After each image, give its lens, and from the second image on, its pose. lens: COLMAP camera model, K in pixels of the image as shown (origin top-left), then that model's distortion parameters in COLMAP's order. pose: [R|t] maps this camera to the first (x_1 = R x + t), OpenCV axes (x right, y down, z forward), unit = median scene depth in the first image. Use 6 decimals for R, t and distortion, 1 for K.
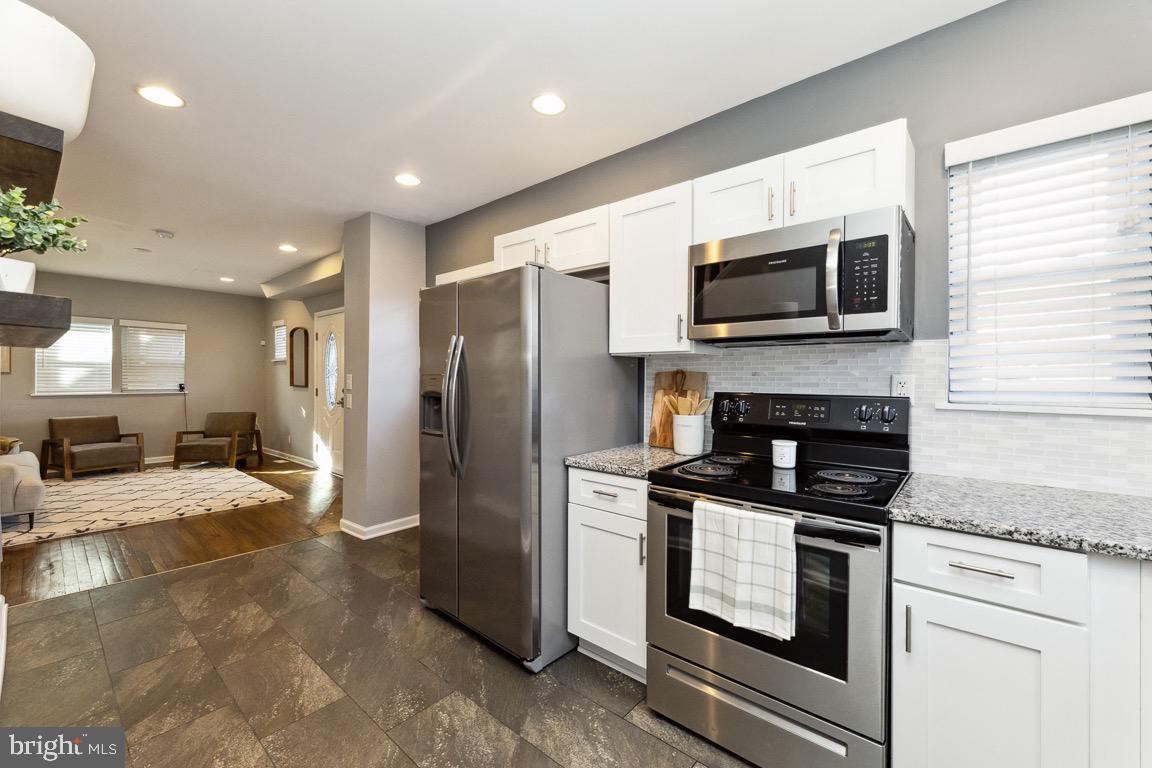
lens RADIAL K [[471.3, 0, 587.3], [0, 471.3, 388.9], [0, 0, 1]] dist [-0.002307, -0.000652]
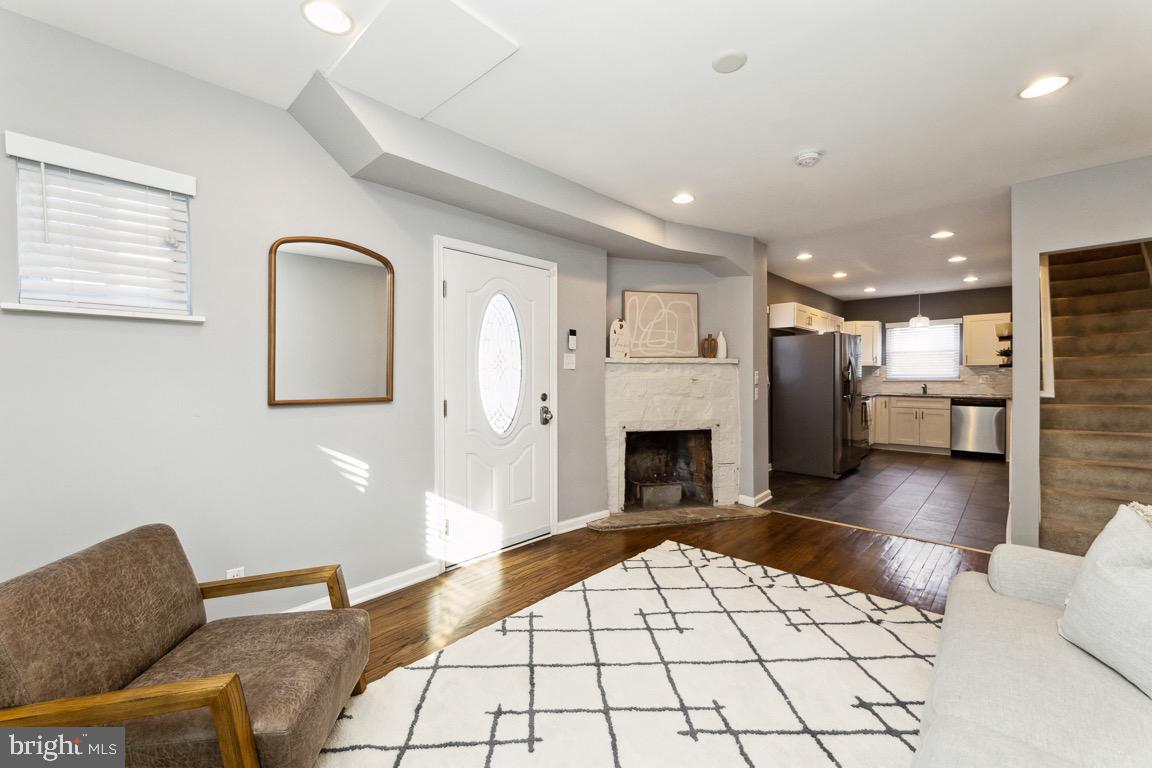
lens RADIAL K [[471.3, 0, 576.6], [0, 471.3, 384.6], [0, 0, 1]] dist [-0.002307, -0.000652]
pose [[0.047673, -0.030340, 0.998402, -1.015590], [0.021203, 0.999344, 0.029356, -0.027081], [-0.998638, 0.019770, 0.048285, 0.831880]]
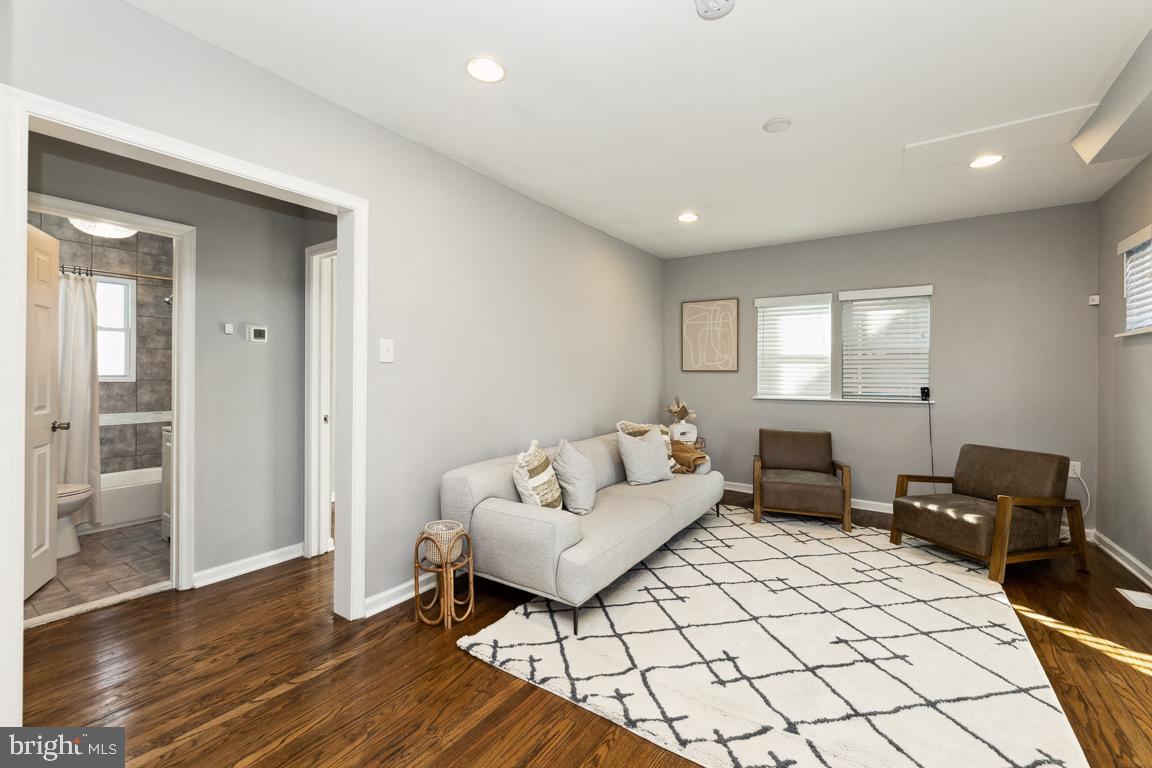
lens RADIAL K [[471.3, 0, 584.0], [0, 471.3, 375.3], [0, 0, 1]] dist [-0.002307, -0.000652]
pose [[0.115701, -0.006132, -0.993265, -0.354197], [-0.020480, 0.999754, -0.008557, -0.012735], [0.993073, 0.021332, 0.115547, 0.550974]]
